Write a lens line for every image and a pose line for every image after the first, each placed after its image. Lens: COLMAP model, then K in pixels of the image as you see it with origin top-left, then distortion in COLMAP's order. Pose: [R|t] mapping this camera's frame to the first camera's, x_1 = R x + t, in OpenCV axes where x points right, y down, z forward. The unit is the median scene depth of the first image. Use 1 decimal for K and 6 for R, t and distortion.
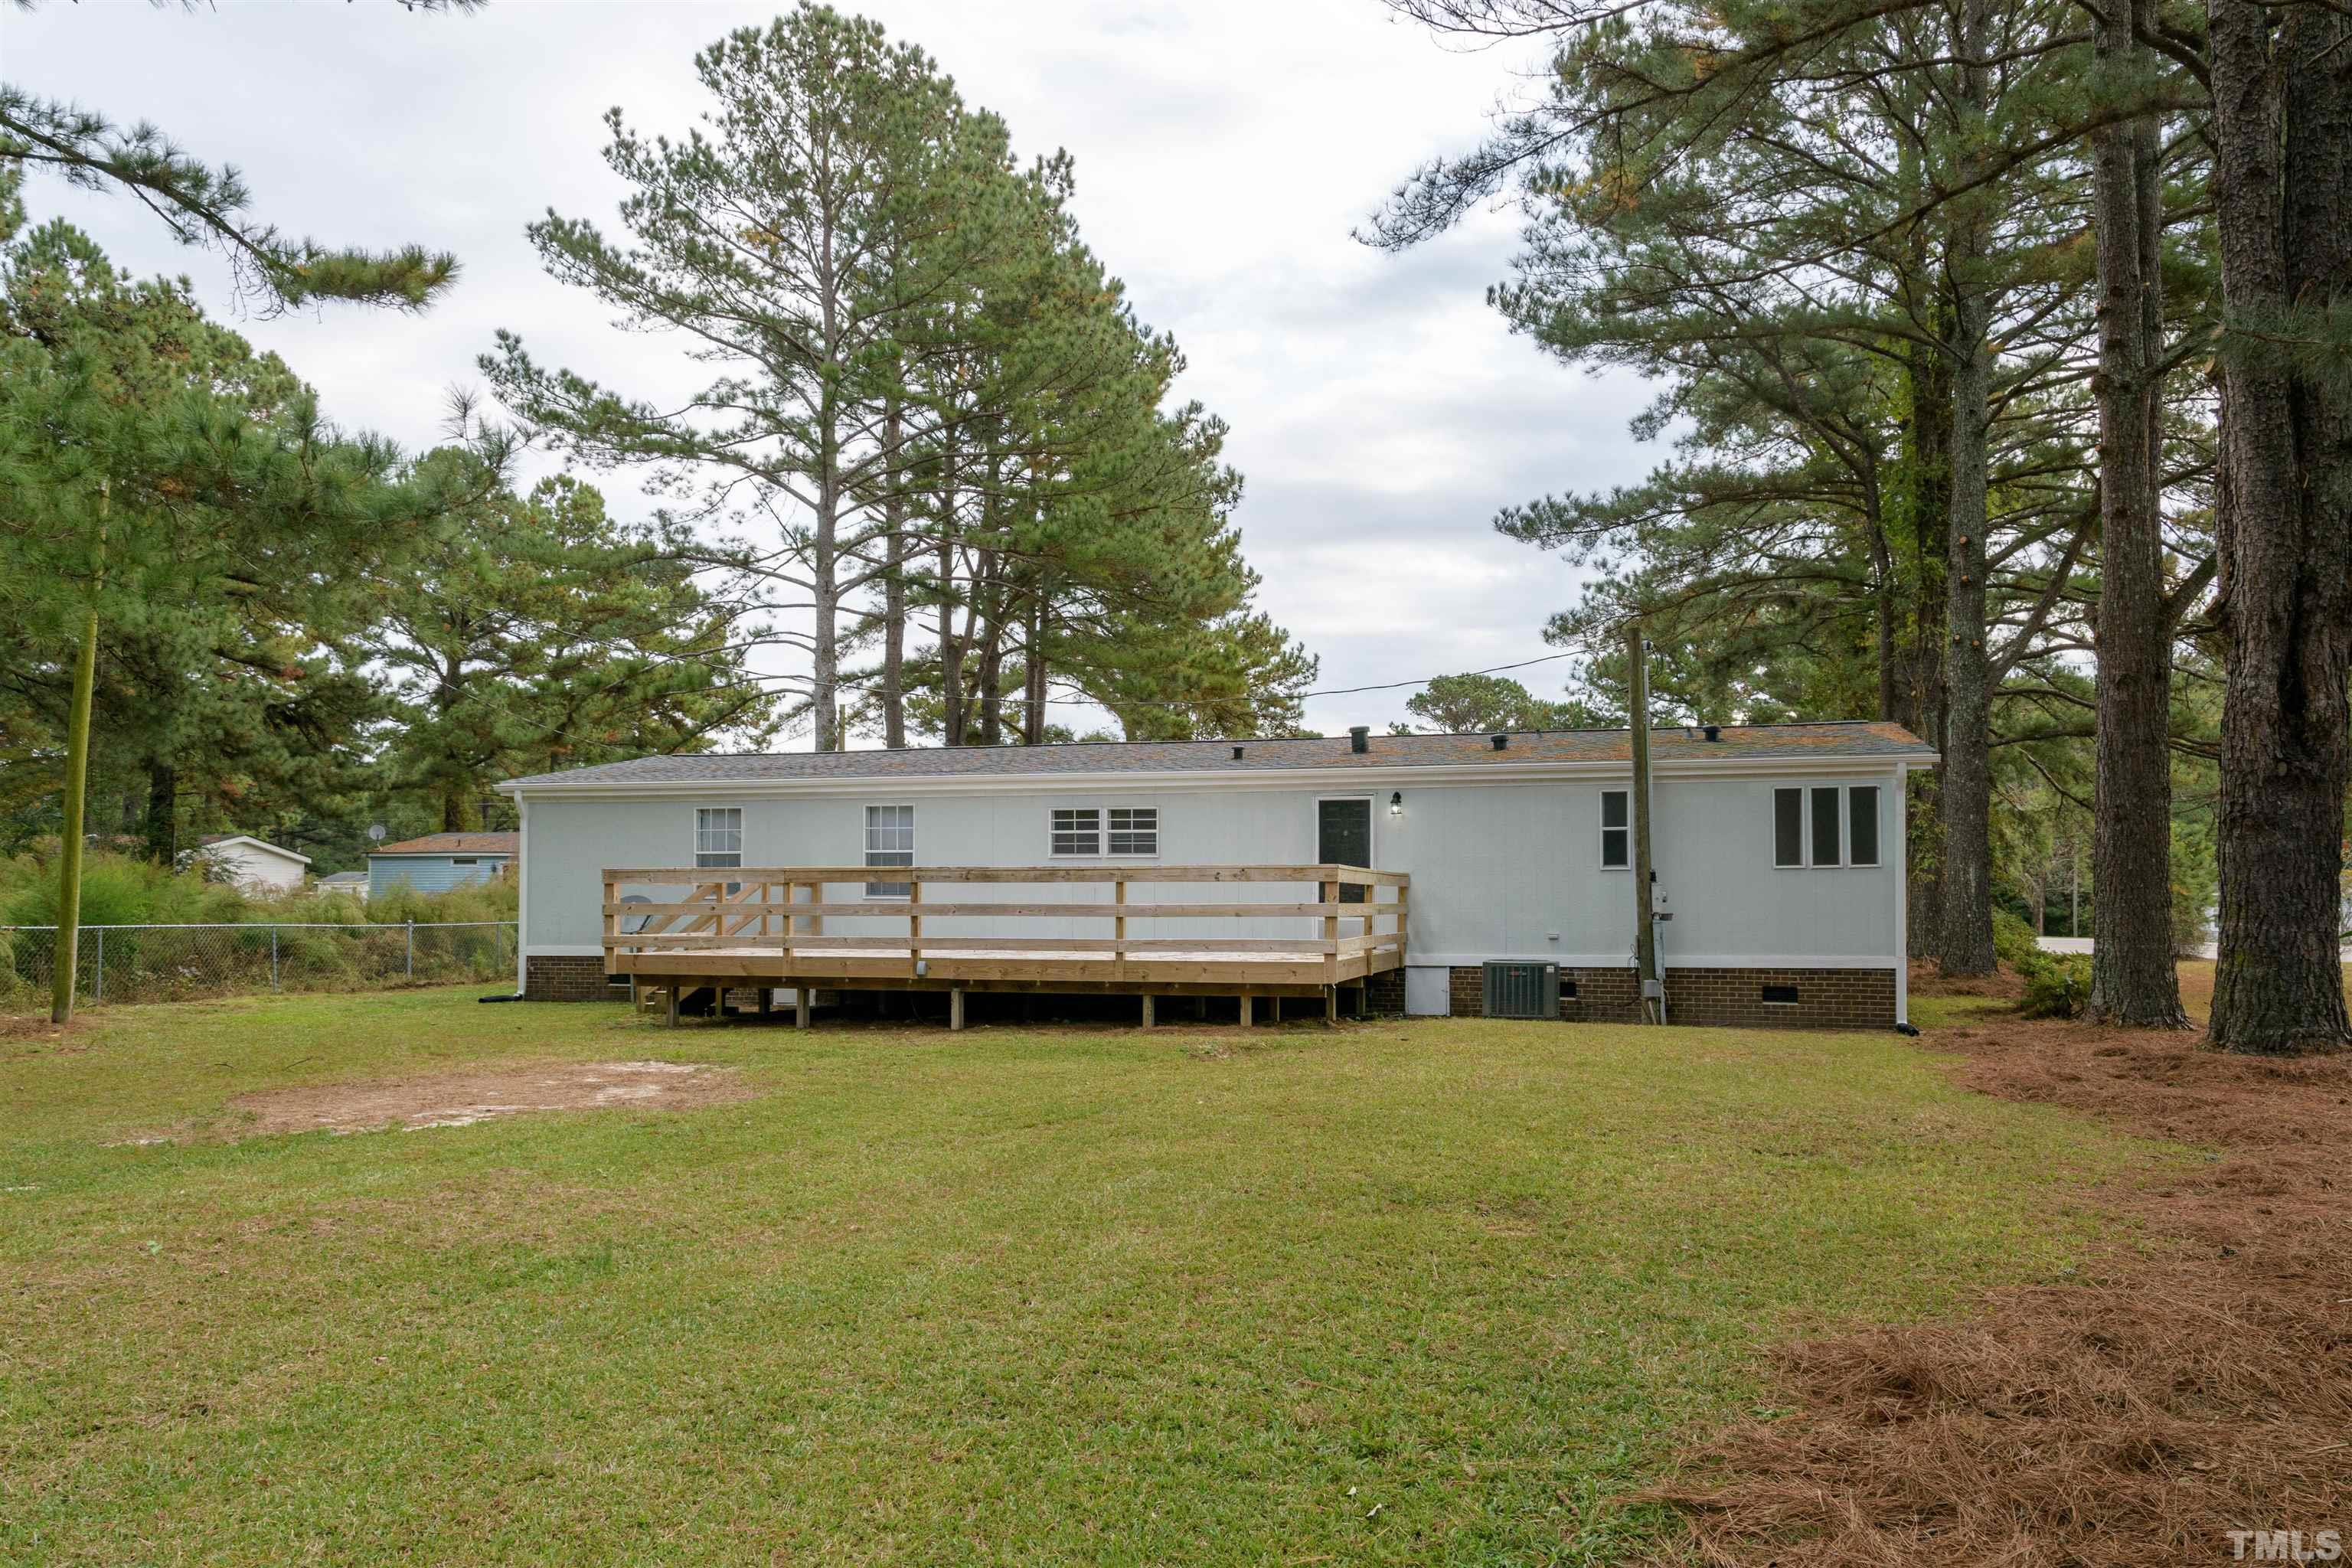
lens RADIAL K [[1615.8, 0, 1176.0], [0, 1615.8, 784.0], [0, 0, 1]] dist [0.001976, -0.001036]
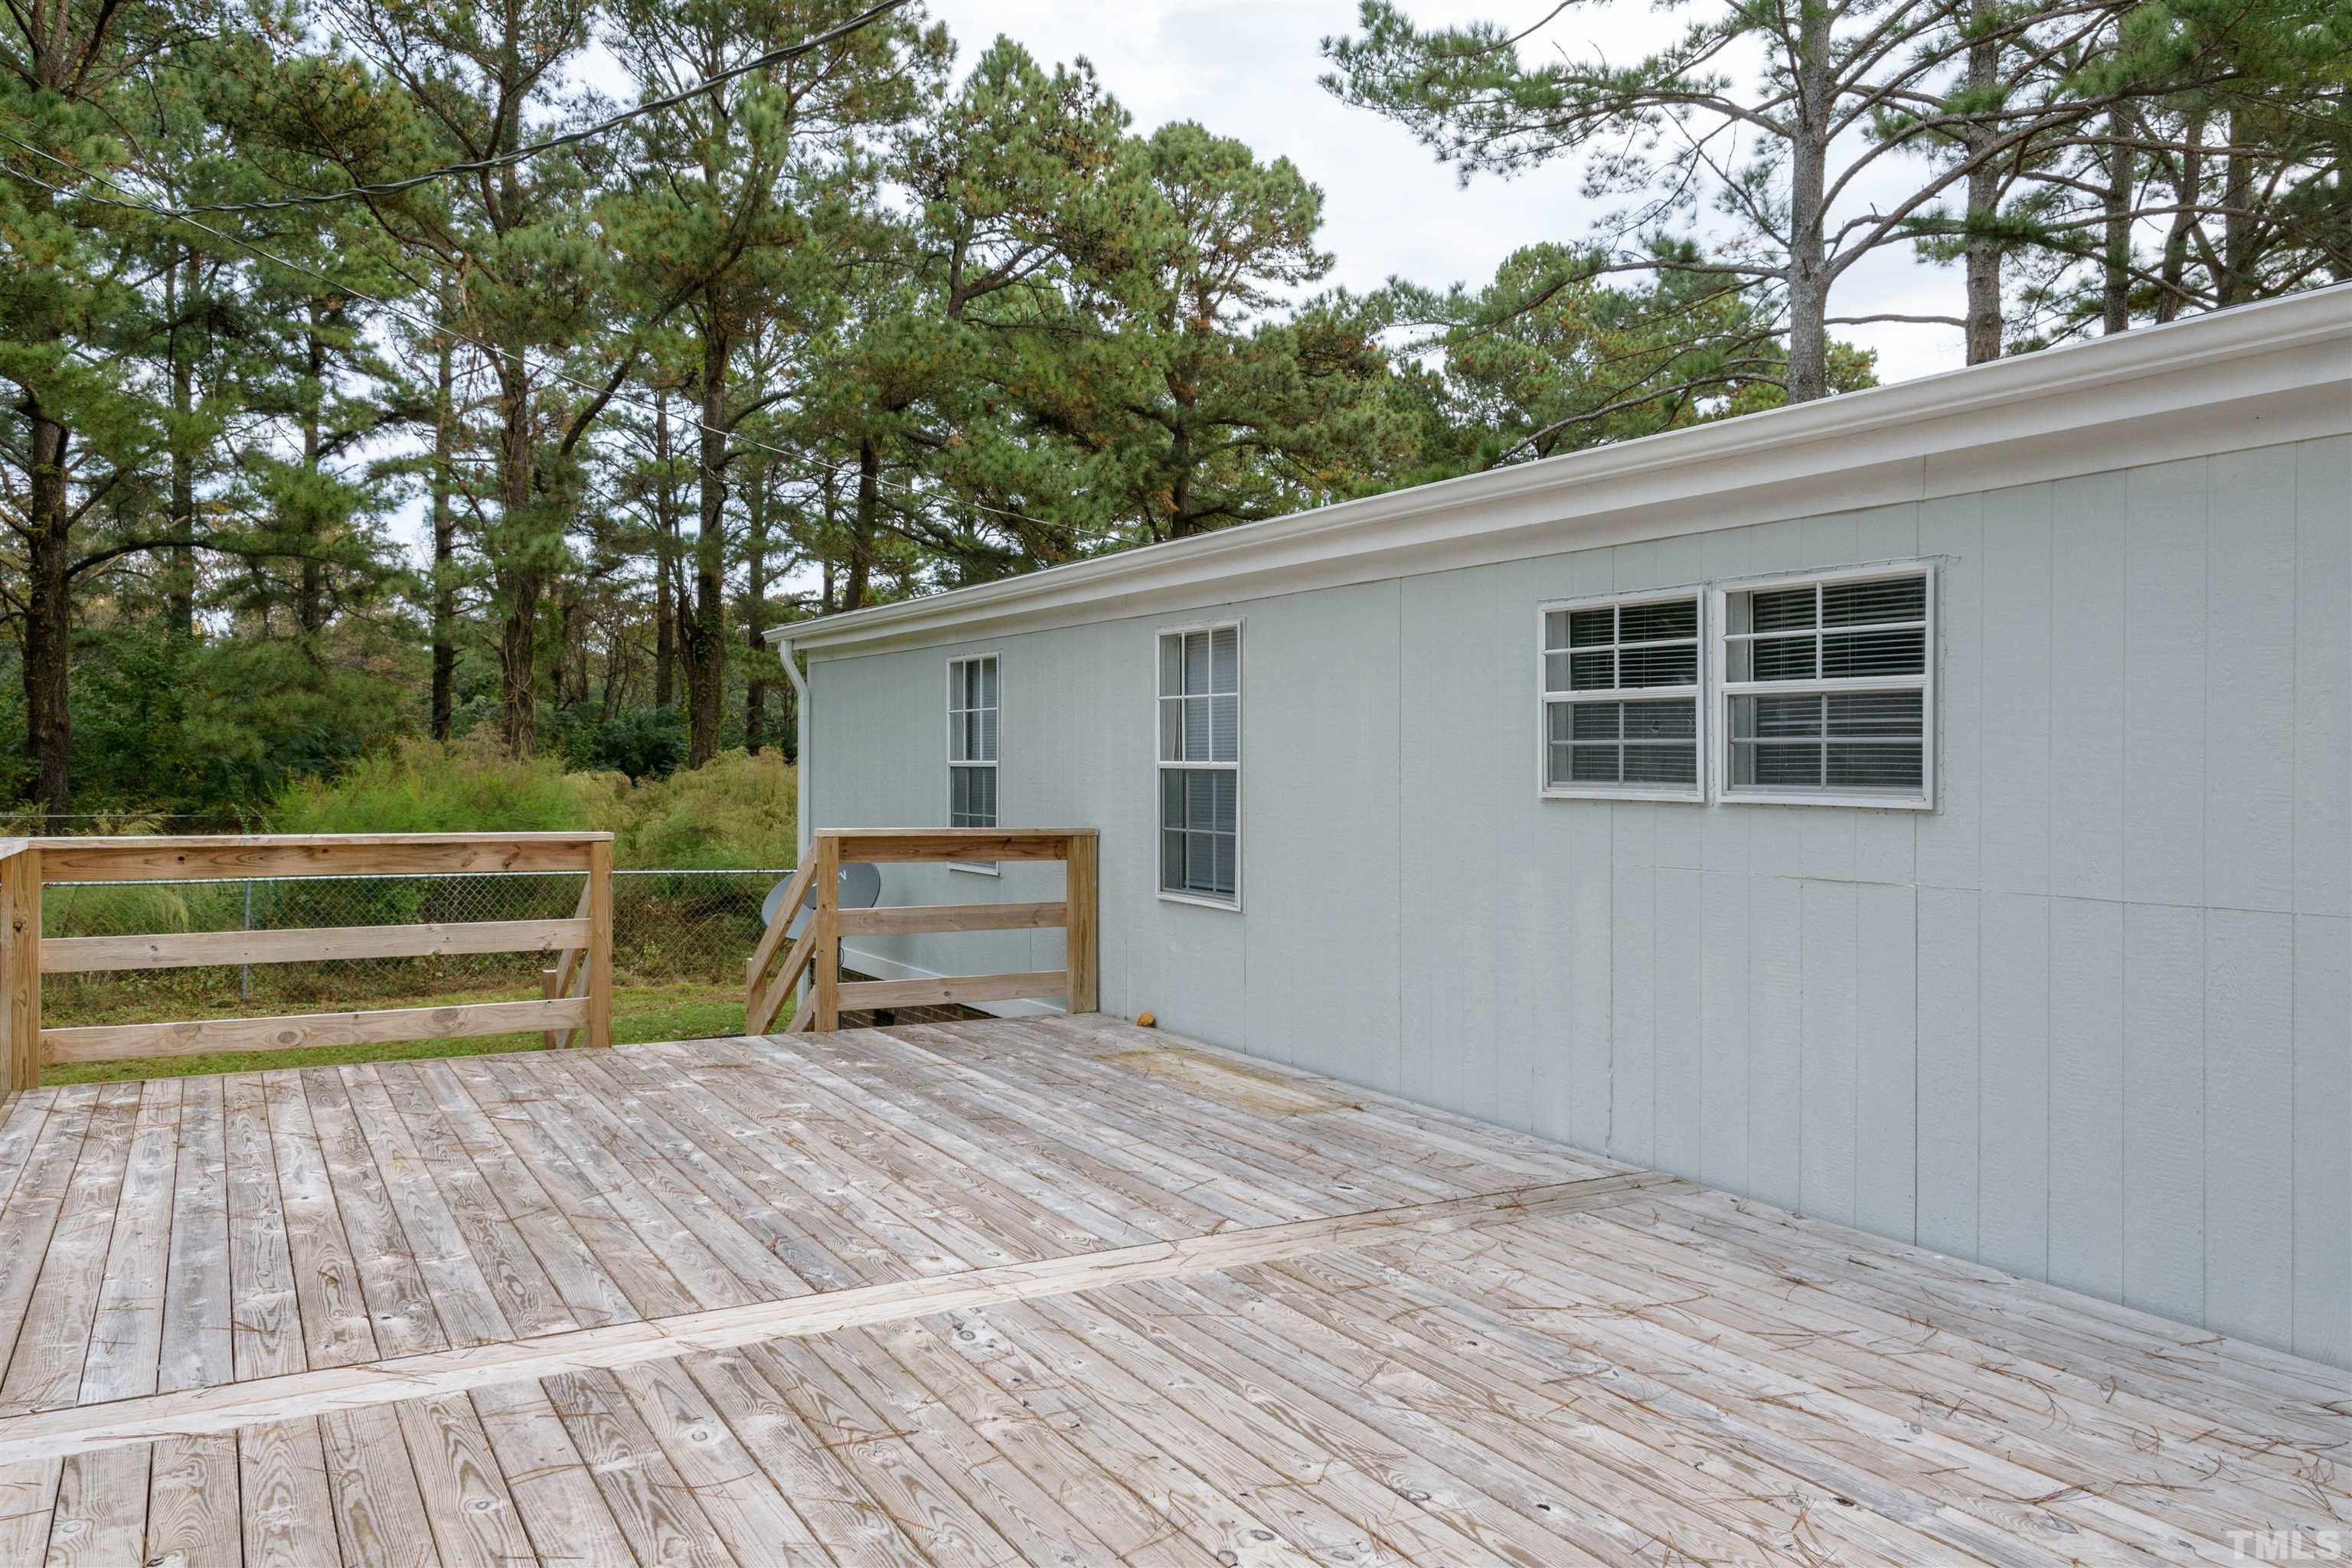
lens RADIAL K [[1645.4, 0, 1176.0], [0, 1645.4, 784.0], [0, 0, 1]] dist [0.001790, 0.000415]
pose [[0.703070, 0.015770, -0.710946, 0.069774], [0.037665, 0.997525, 0.059375, 0.025829], [0.710123, -0.068522, 0.700735, 0.774614]]
